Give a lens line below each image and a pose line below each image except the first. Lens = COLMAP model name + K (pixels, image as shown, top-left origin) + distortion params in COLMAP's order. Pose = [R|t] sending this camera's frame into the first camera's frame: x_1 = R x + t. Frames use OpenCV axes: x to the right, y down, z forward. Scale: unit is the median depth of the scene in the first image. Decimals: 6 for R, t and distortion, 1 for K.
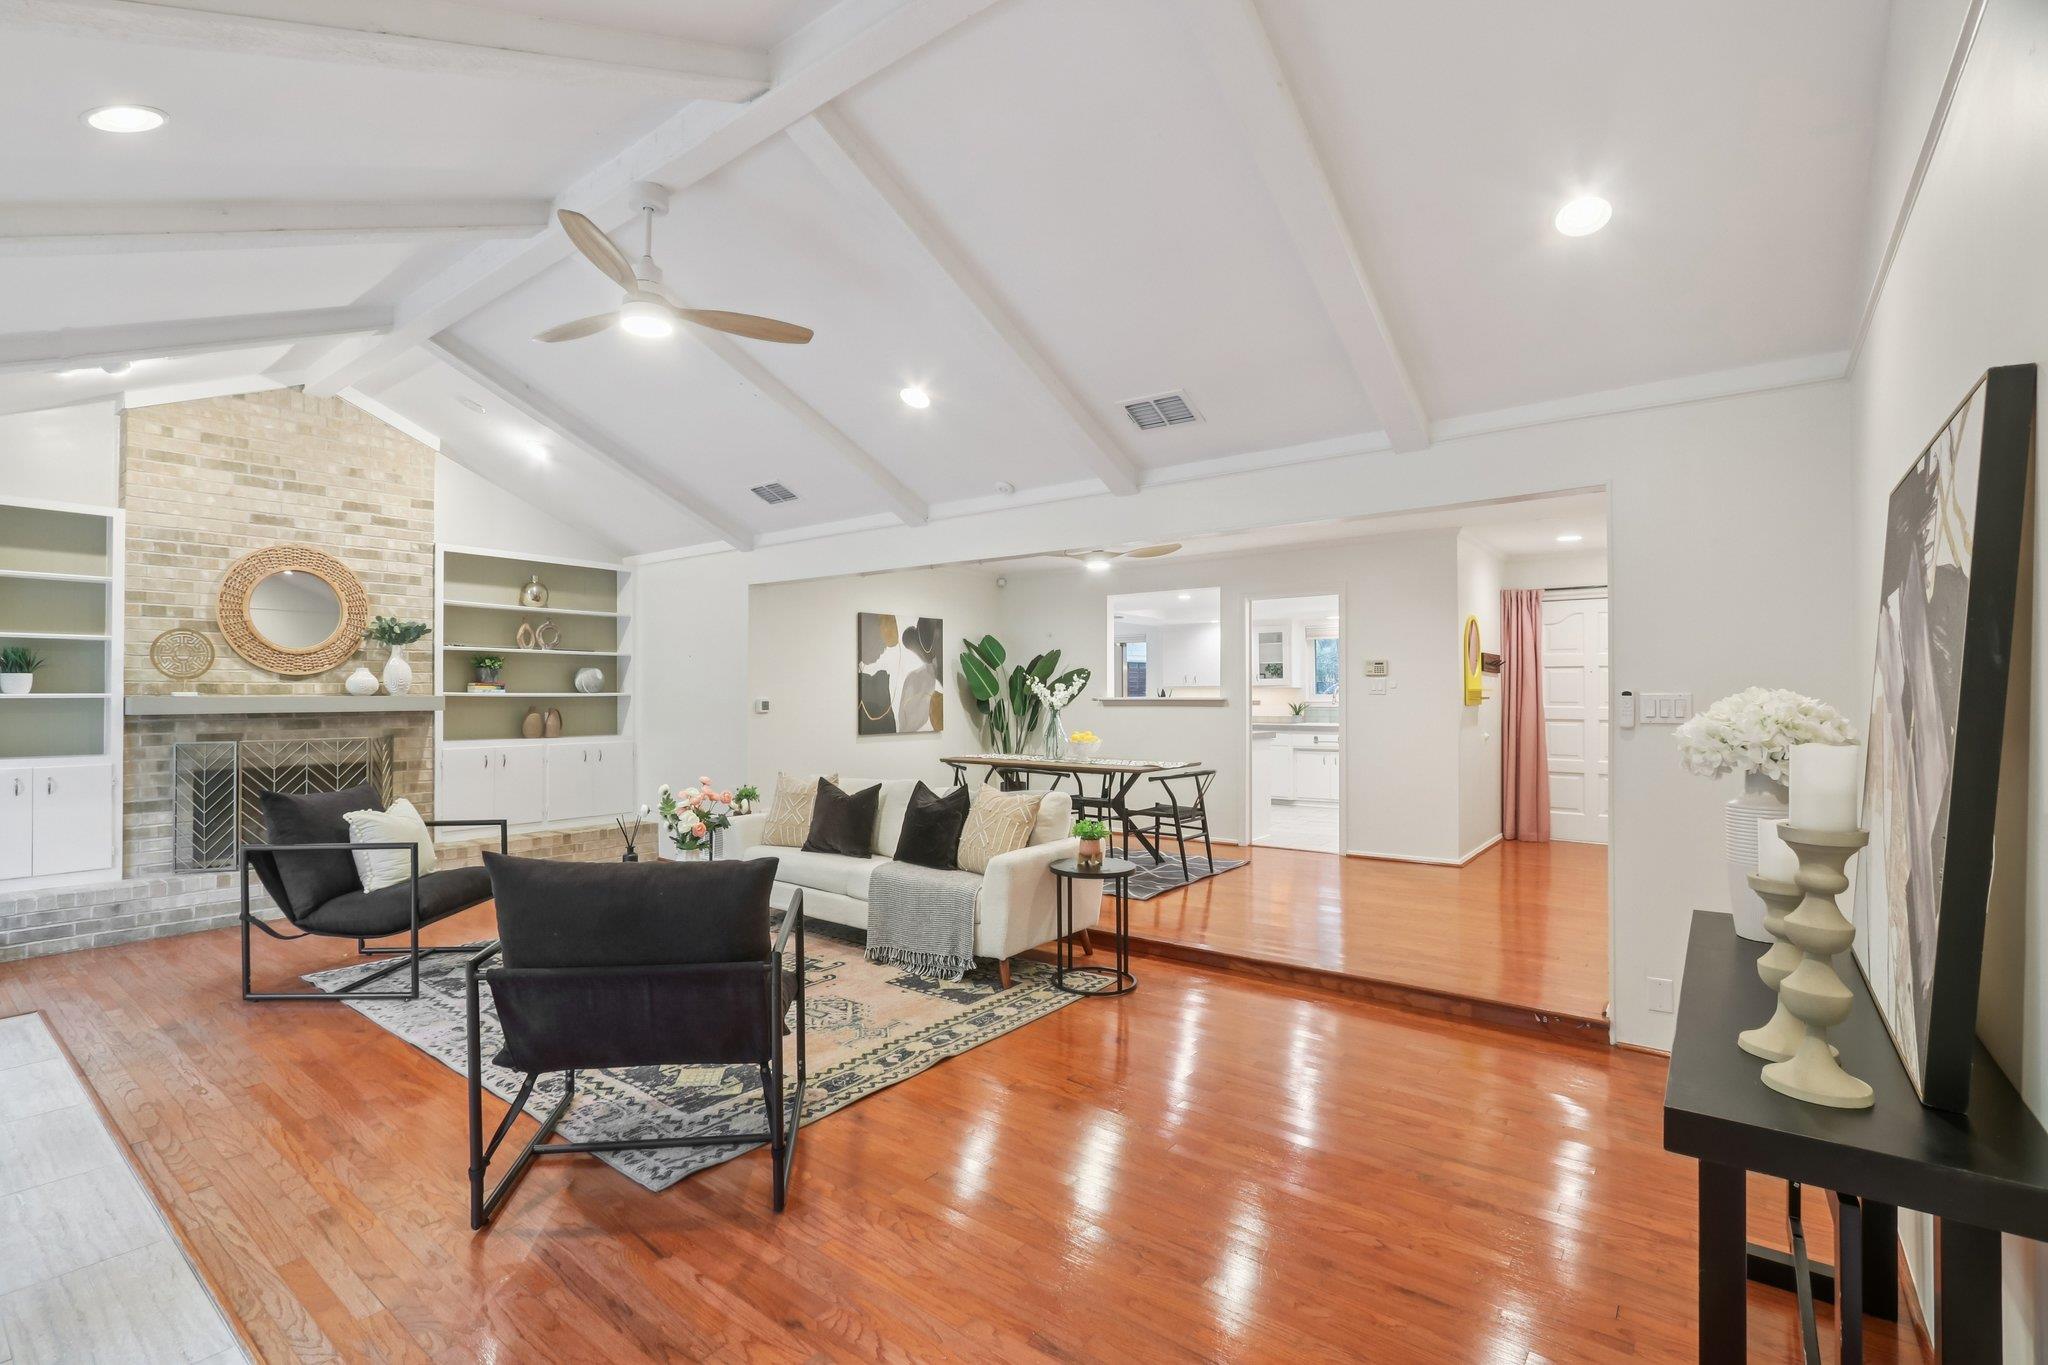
lens RADIAL K [[944.2, 0, 992.4], [0, 944.2, 684.1], [0, 0, 1]] dist [-0.013890, 0.002515]
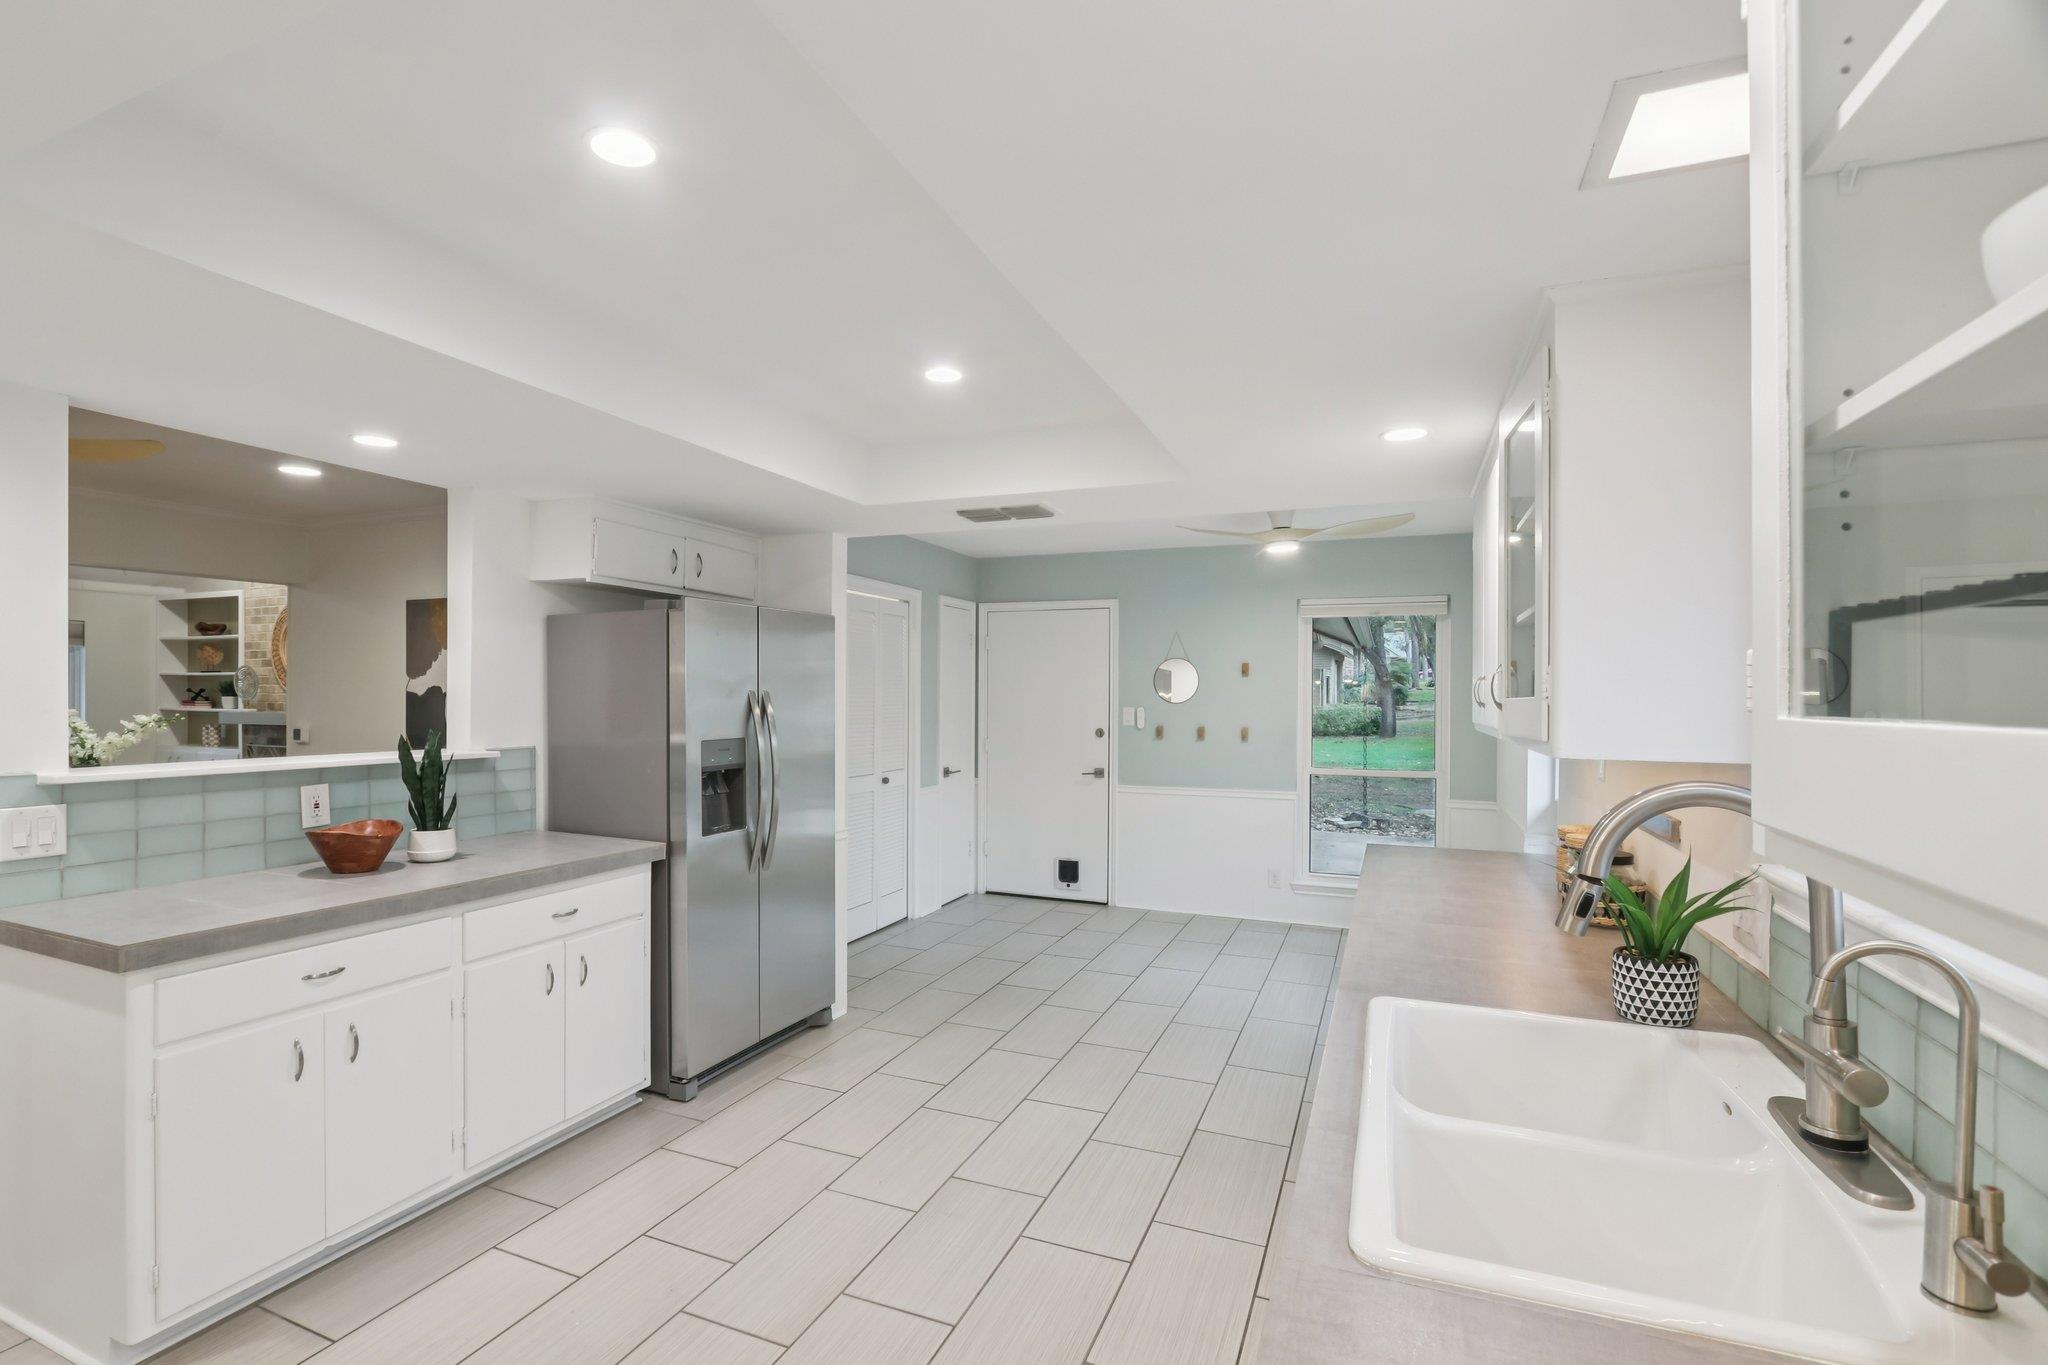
lens RADIAL K [[944.2, 0, 981.5], [0, 944.2, 693.9], [0, 0, 1]] dist [-0.013890, 0.002515]
pose [[0.259007, 0.000777, -0.965875, 0.742776], [0.003369, 0.999993, 0.001708, -0.011832], [0.965870, -0.003696, 0.259002, 1.500183]]
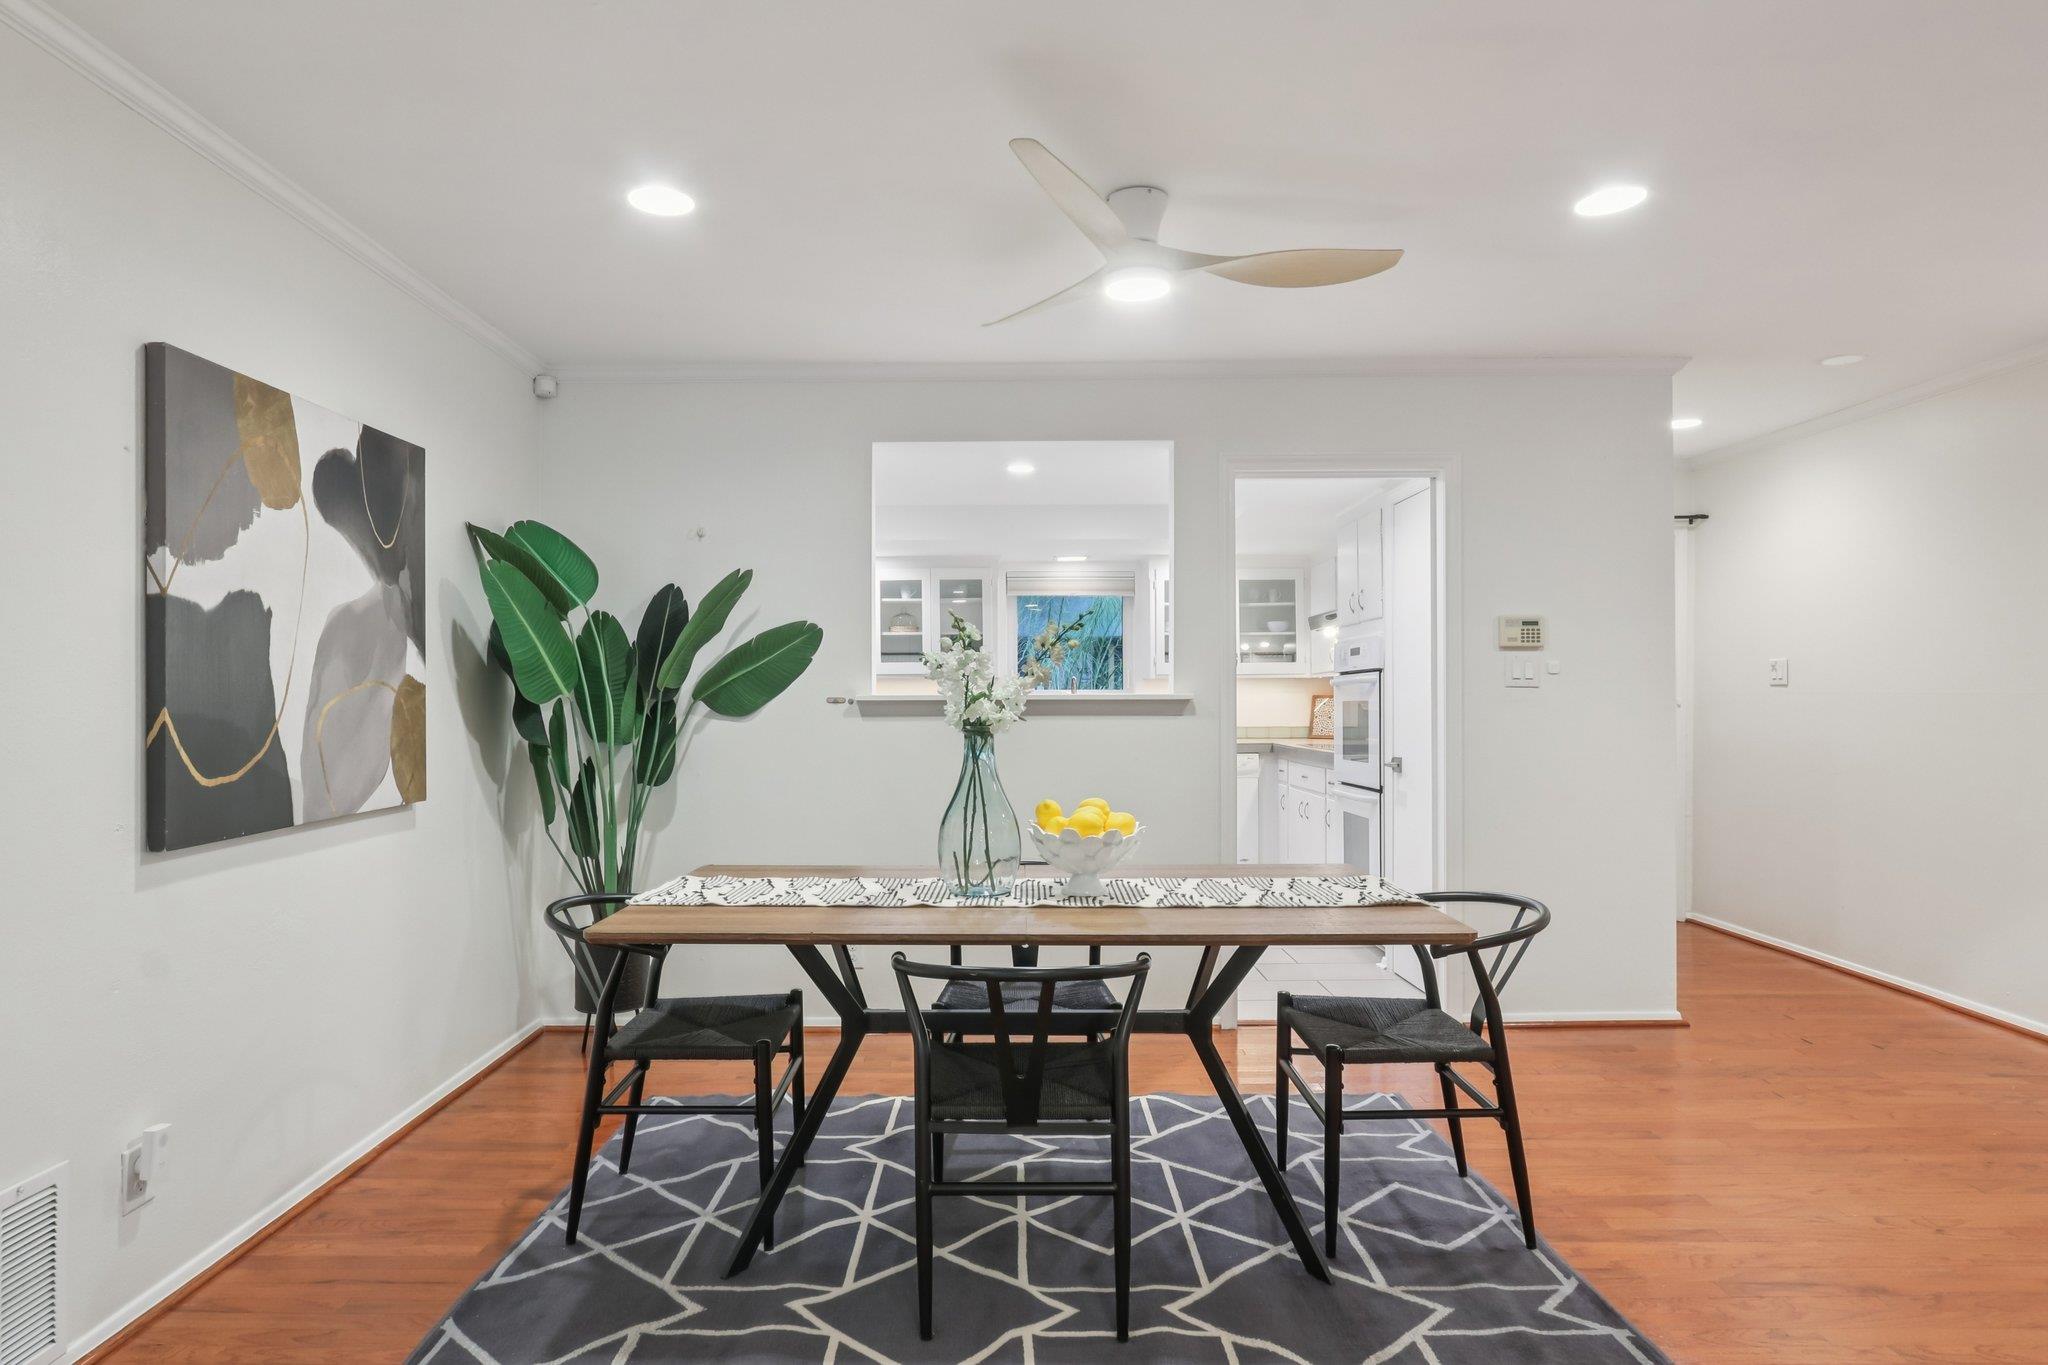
lens RADIAL K [[1129.2, 0, 1002.4], [0, 1129.2, 688.8], [0, 0, 1]] dist [-0.008270, -0.000946]
pose [[0.785693, 0.000606, 0.618616, -0.181828], [-0.004949, 0.999974, 0.005307, 0.011889], [-0.618597, -0.007231, 0.785675, 0.788975]]
